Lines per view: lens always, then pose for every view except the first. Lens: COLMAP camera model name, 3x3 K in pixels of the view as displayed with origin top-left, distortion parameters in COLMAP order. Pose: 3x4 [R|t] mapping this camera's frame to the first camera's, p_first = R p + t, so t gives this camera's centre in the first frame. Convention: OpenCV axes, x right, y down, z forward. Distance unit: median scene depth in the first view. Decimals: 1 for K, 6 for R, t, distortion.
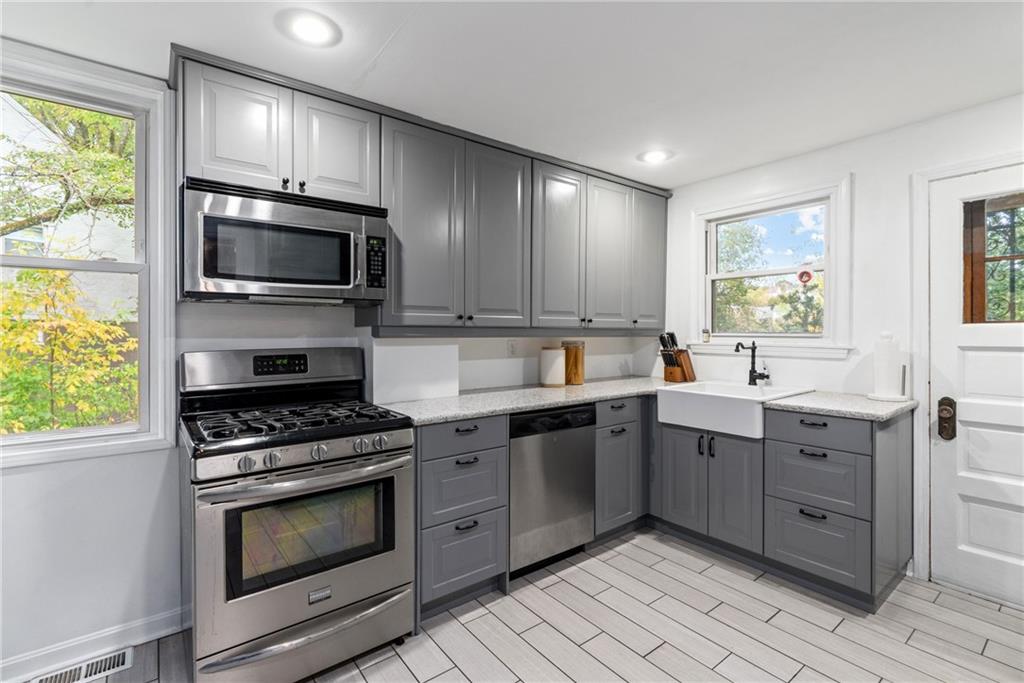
lens RADIAL K [[467.1, 0, 510.4], [0, 467.1, 334.7], [0, 0, 1]] dist [0.001342, 0.000822]
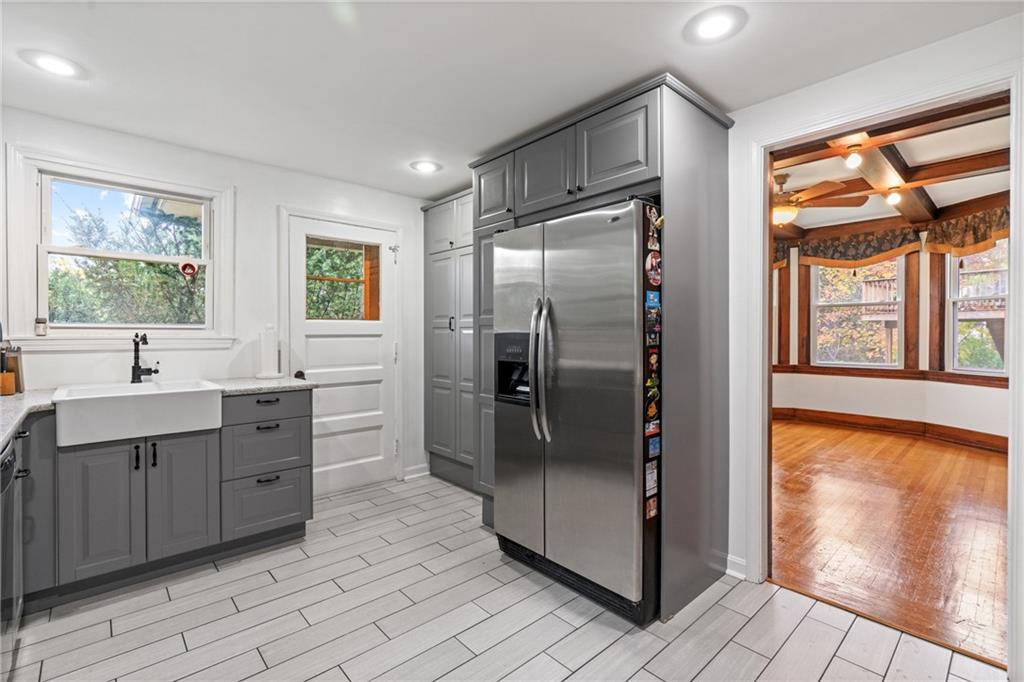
lens RADIAL K [[467.1, 0, 510.3], [0, 467.1, 337.6], [0, 0, 1]] dist [0.001342, 0.000822]
pose [[-0.079193, -0.004614, 0.996849, -0.483354], [0.005662, 0.999971, 0.005078, 0.026178], [-0.996843, 0.006046, -0.079165, 0.428879]]
